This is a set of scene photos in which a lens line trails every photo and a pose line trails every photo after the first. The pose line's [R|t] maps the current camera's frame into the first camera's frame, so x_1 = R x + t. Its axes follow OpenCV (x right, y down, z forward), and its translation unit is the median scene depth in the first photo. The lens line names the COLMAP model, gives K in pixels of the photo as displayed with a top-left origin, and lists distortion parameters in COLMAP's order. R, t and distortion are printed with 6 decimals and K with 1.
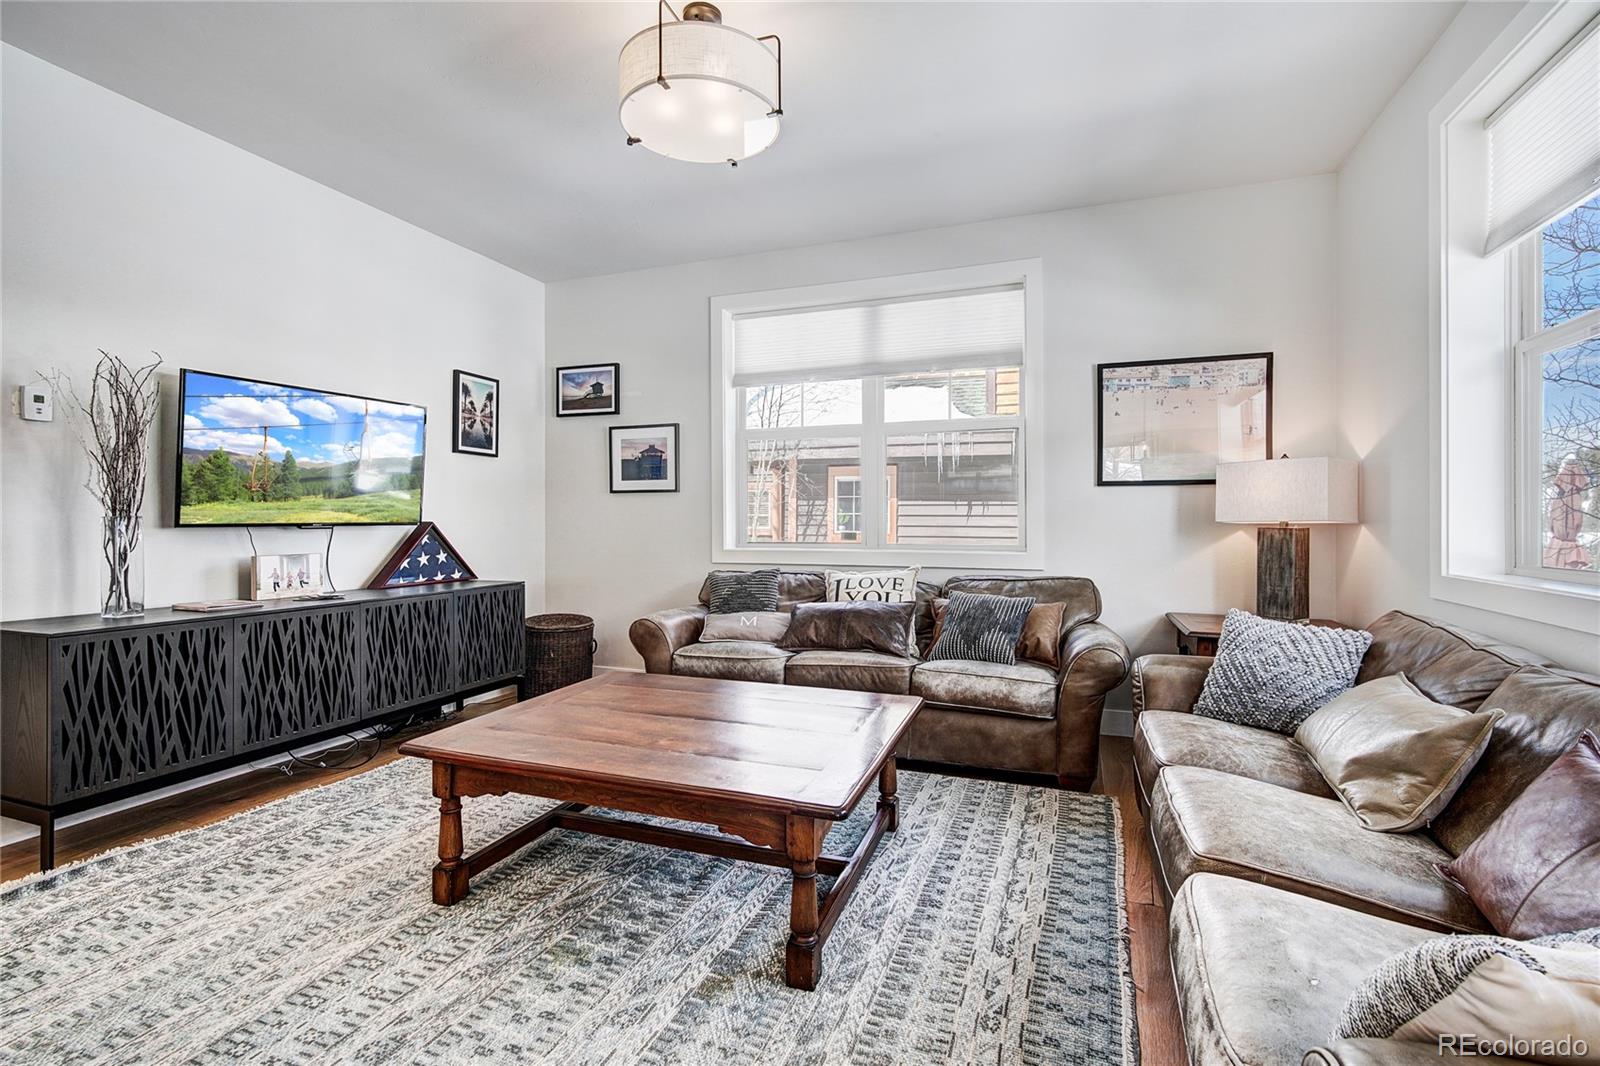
lens RADIAL K [[724.2, 0, 804.5], [0, 724.2, 520.6], [0, 0, 1]] dist [-0.000697, 0.000051]
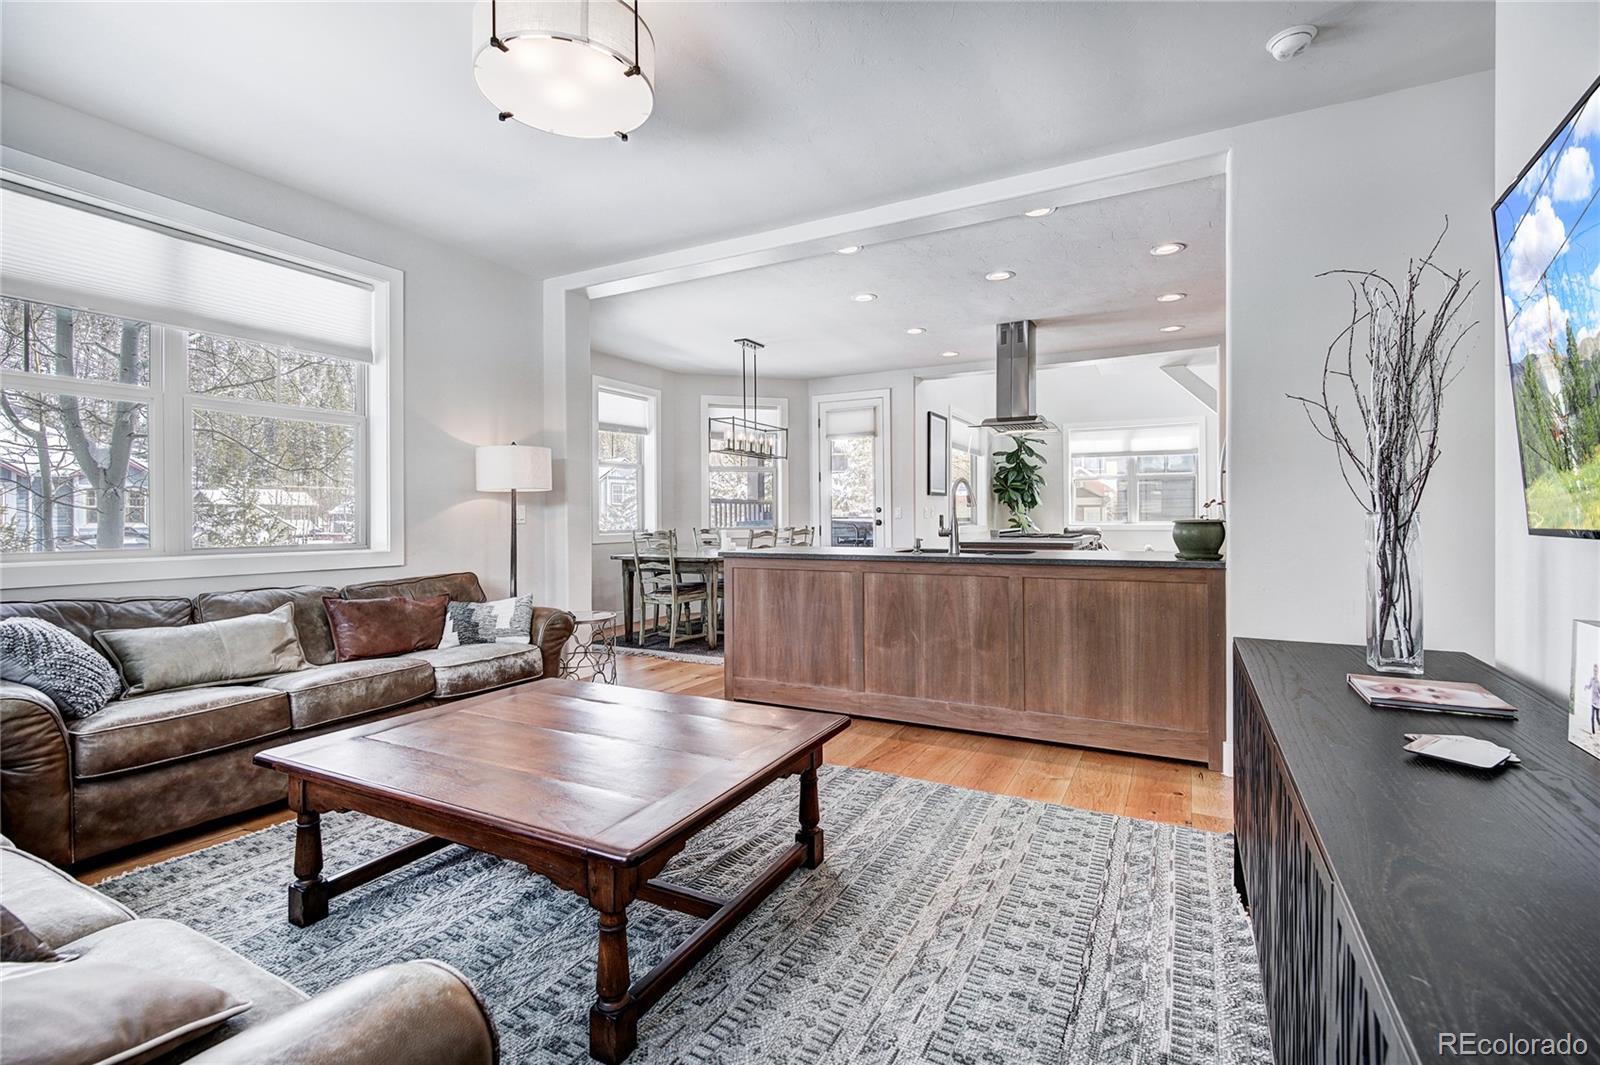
lens RADIAL K [[723.0, 0, 798.4], [0, 723.0, 515.3], [0, 0, 1]] dist [-0.008251, 0.000837]
pose [[-0.990652, -0.000181, 0.136416, -0.364393], [0.000018, 0.999999, 0.001454, -0.003189], [-0.136416, 0.001443, -0.990651, 1.224691]]
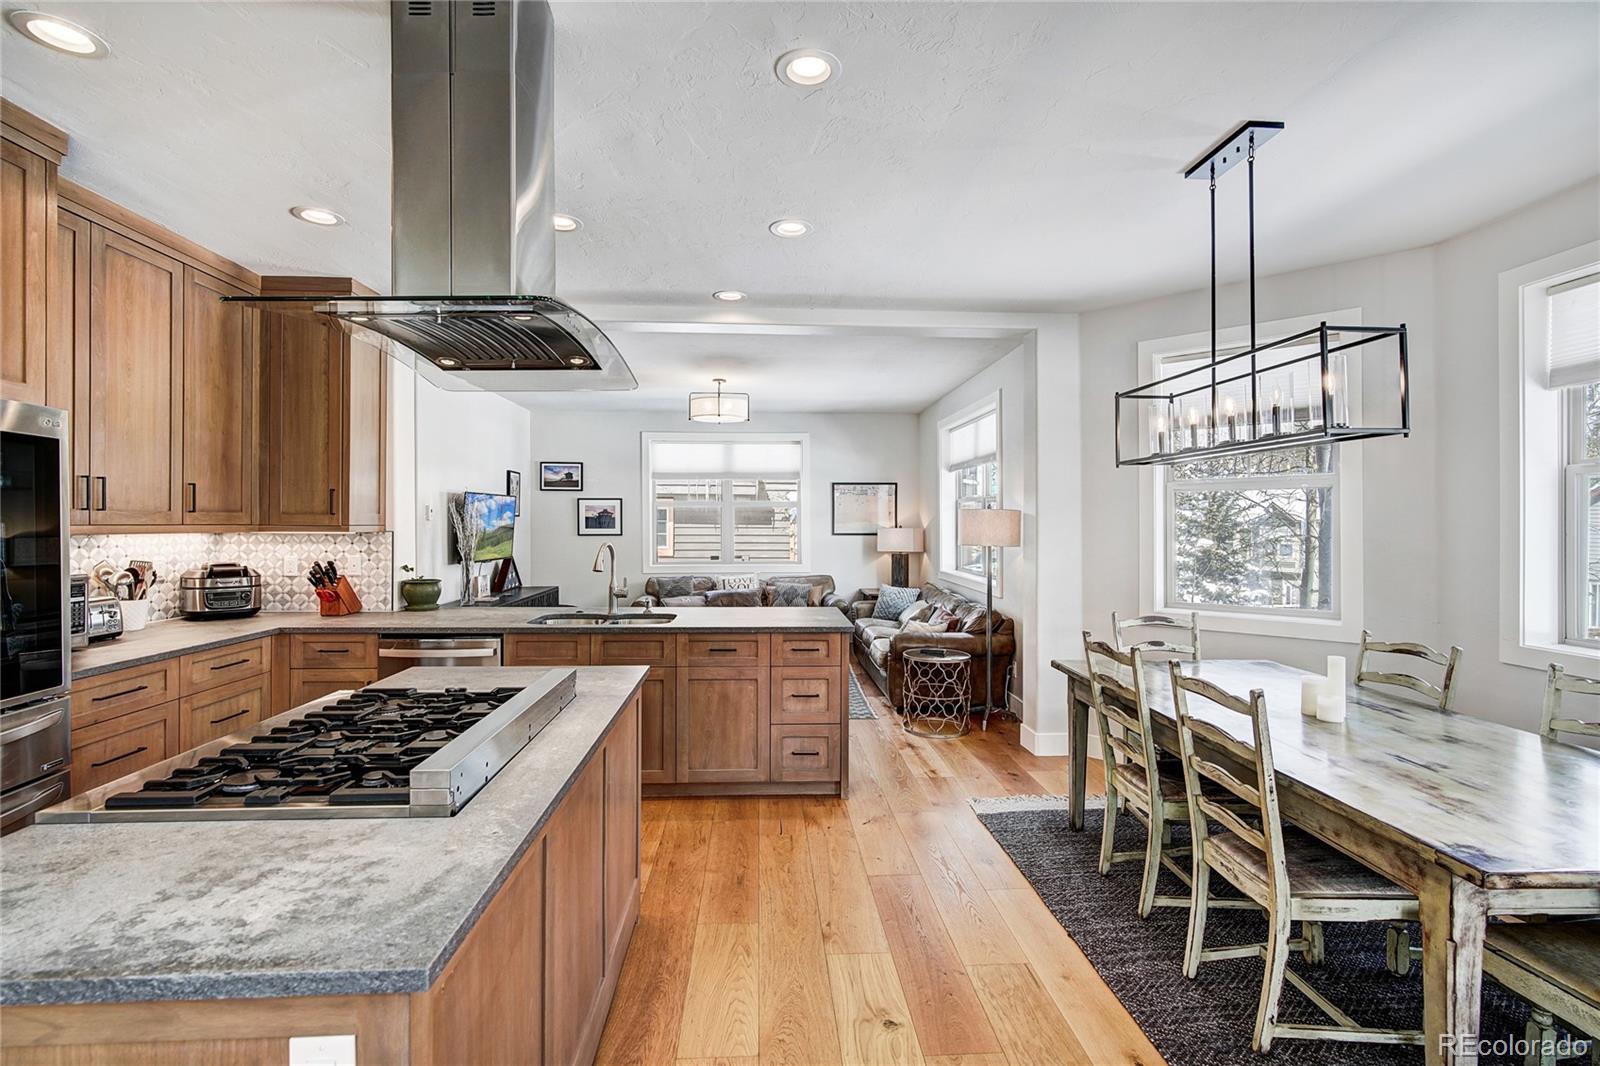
lens RADIAL K [[726.5, 0, 795.5], [0, 726.5, 525.1], [0, 0, 1]] dist [0.000125, 0.000289]
pose [[0.917968, -0.002700, 0.396646, -0.646476], [0.001832, 0.999995, 0.002567, -0.089608], [-0.396651, -0.001630, 0.917968, -1.122043]]
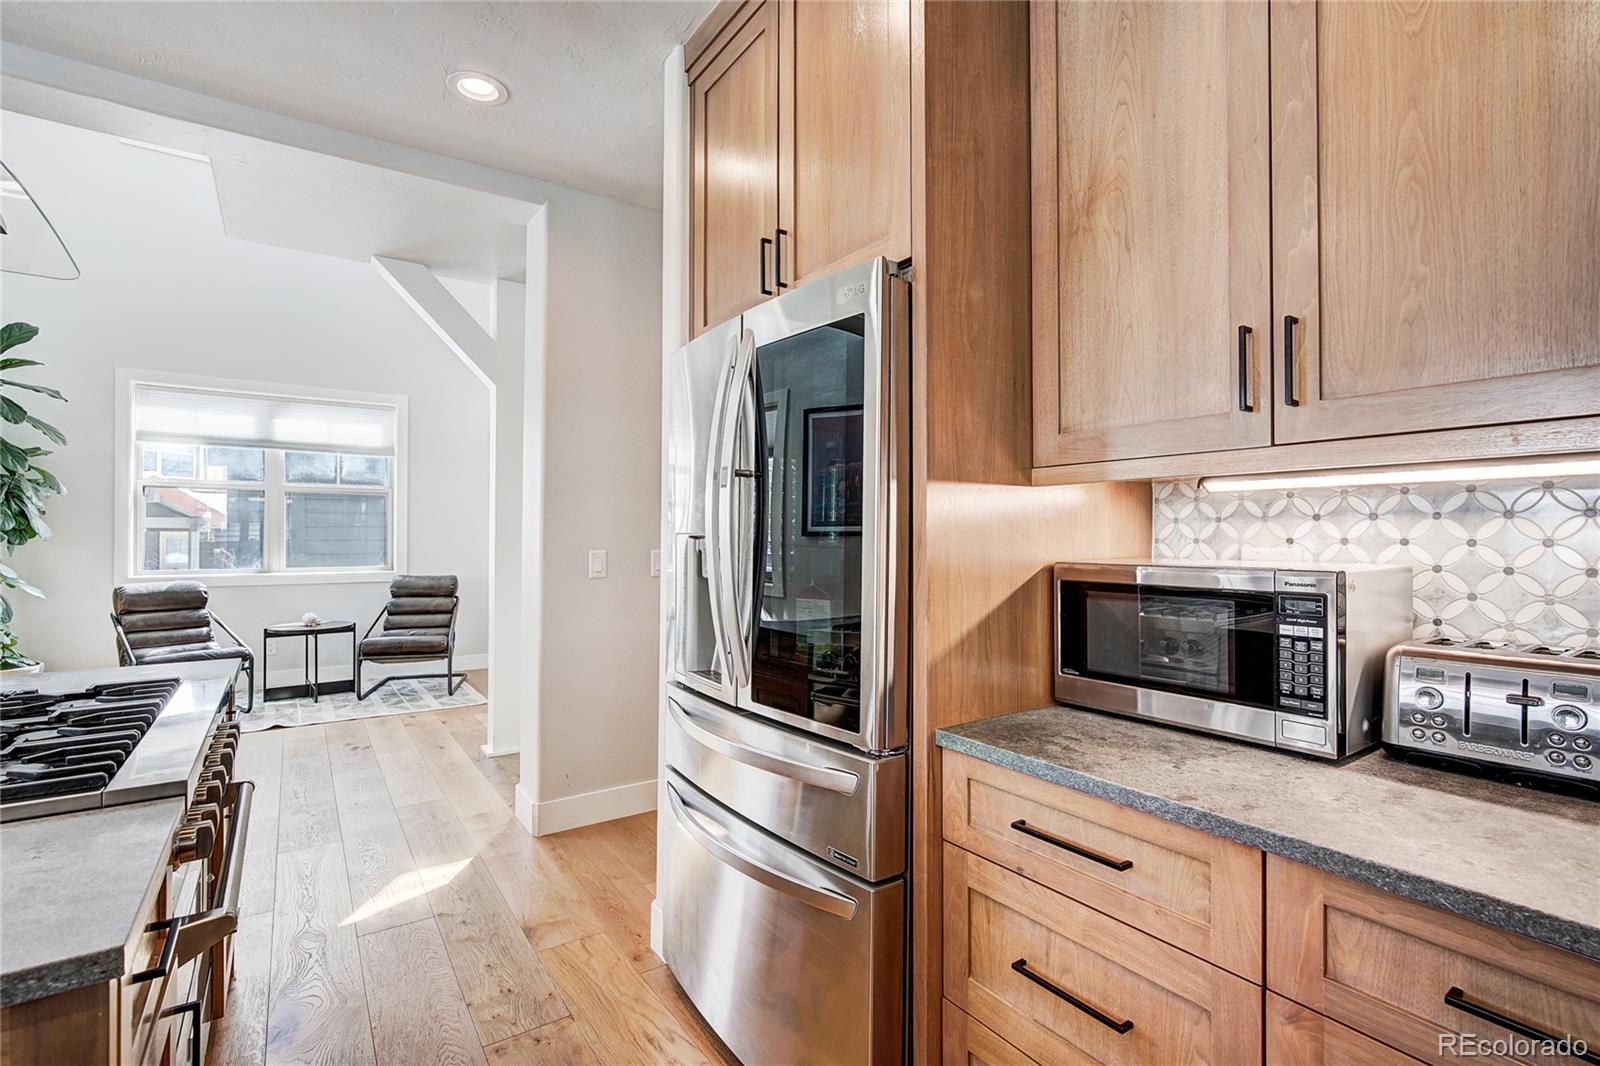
lens RADIAL K [[731.9, 0, 794.2], [0, 731.9, 533.9], [0, 0, 1]] dist [-0.004218, -0.000124]
pose [[-0.575595, -0.010975, -0.817661, -0.659999], [-0.006465, 0.999940, -0.008871, -0.045617], [0.817709, 0.000181, -0.575631, -0.047021]]
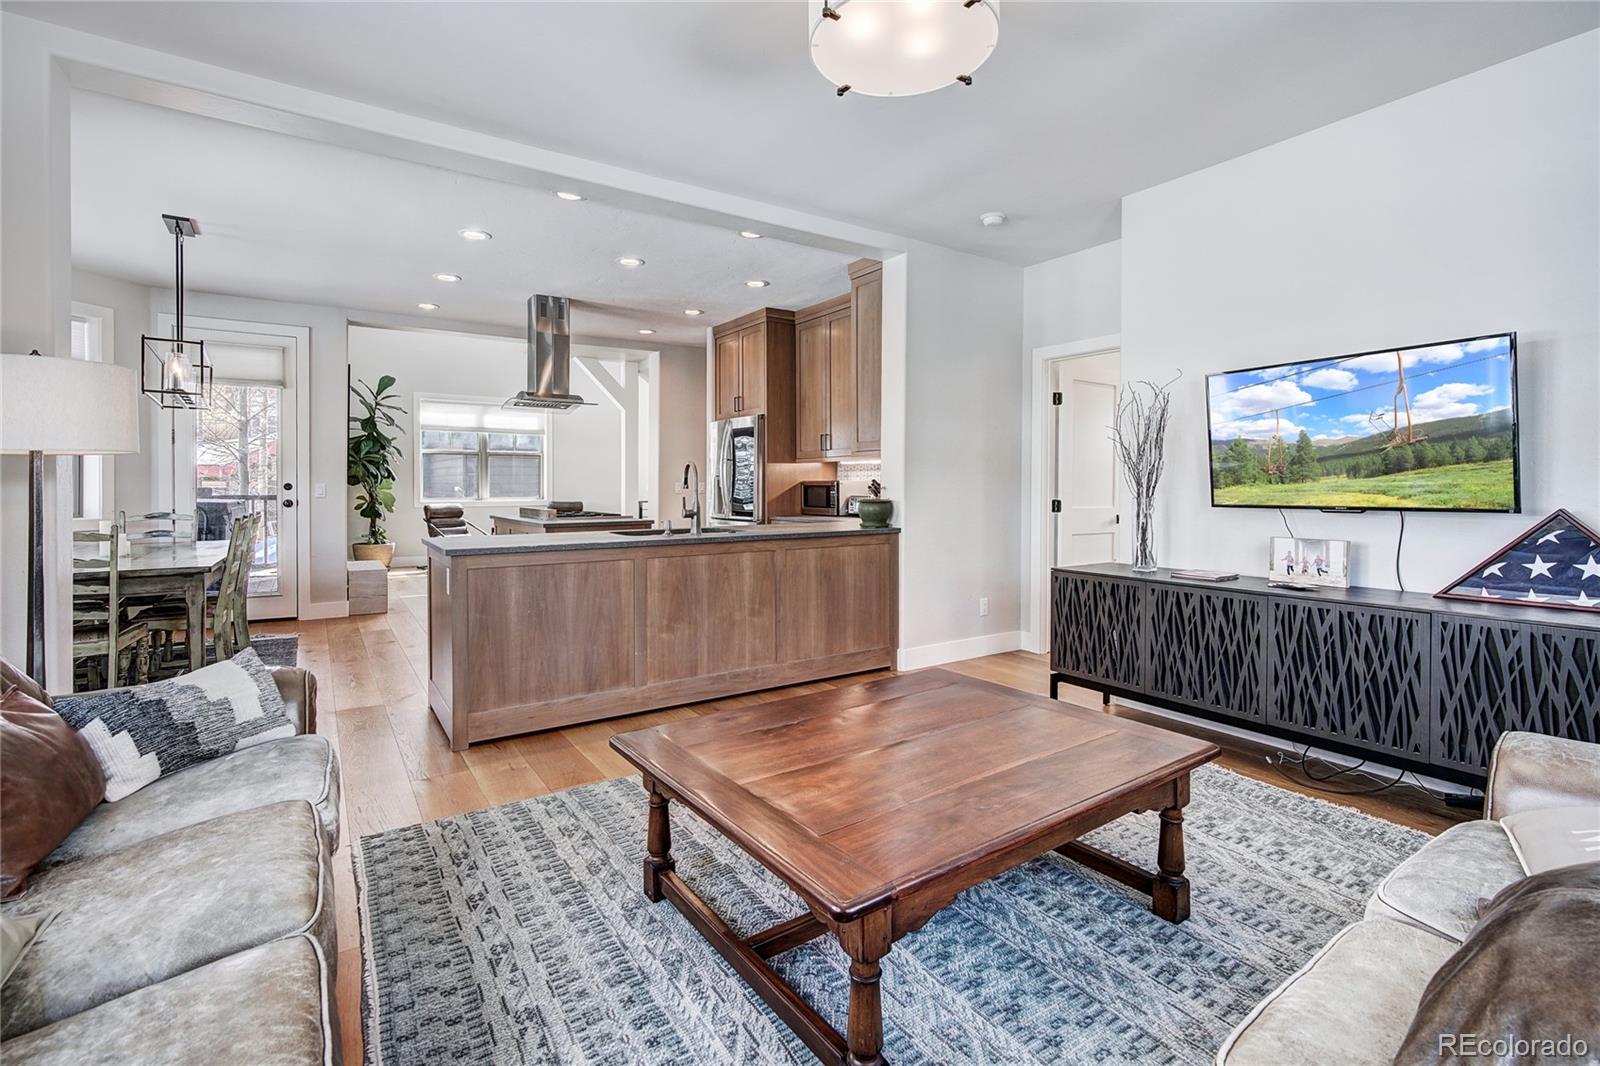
lens RADIAL K [[736.5, 0, 803.3], [0, 736.5, 486.1], [0, 0, 1]] dist [-0.000552, -0.000088]
pose [[-0.583735, -0.002557, -0.811940, 0.413761], [-0.001668, 0.999997, -0.001949, -0.017338], [0.811943, 0.000217, -0.583737, 0.926257]]
